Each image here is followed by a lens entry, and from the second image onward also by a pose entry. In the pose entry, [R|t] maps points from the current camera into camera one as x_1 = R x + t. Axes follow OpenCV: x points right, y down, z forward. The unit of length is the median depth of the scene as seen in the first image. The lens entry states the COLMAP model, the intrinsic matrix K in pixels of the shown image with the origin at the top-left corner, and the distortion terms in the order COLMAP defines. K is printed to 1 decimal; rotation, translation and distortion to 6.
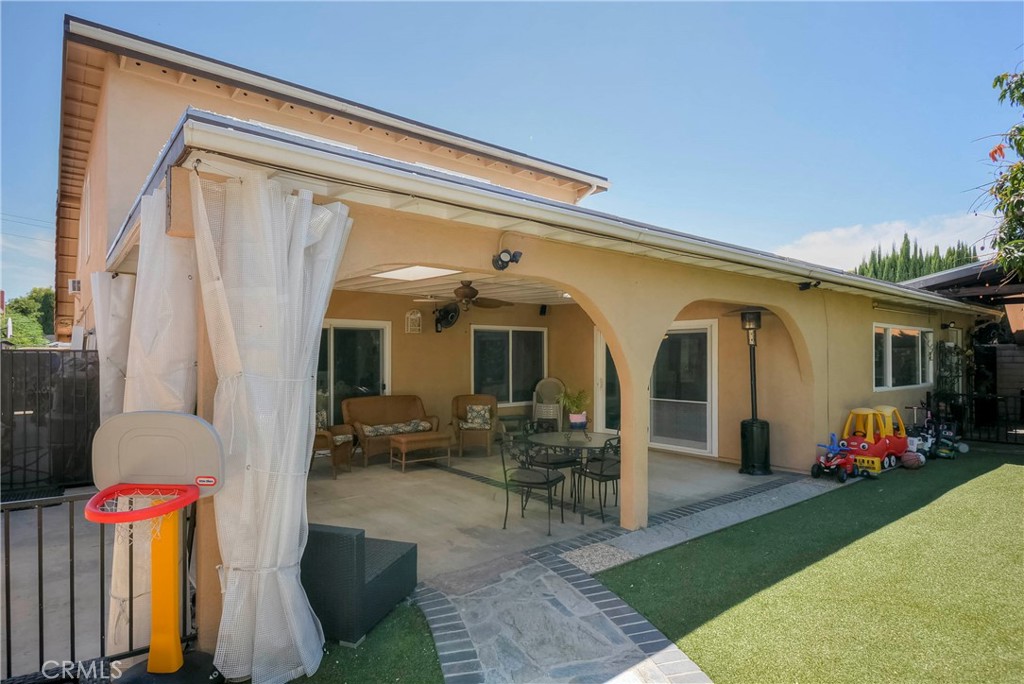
lens RADIAL K [[567.1, 0, 527.5], [0, 567.1, 359.3], [0, 0, 1]] dist [0.027527, 0.001116]
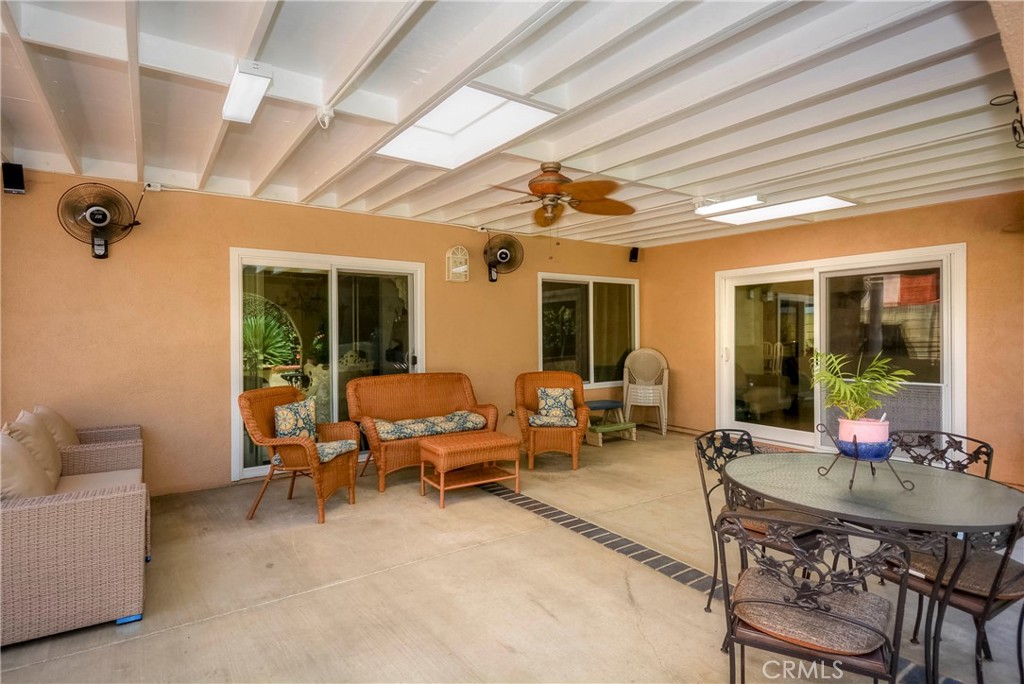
lens RADIAL K [[538.3, 0, 511.5], [0, 538.3, 338.2], [0, 0, 1]] dist [0.003978, 0.000245]
pose [[0.995129, -0.007348, -0.098307, -0.076034], [0.007252, 0.999973, -0.001329, 0.023953], [0.098314, 0.000610, 0.995155, 0.379485]]
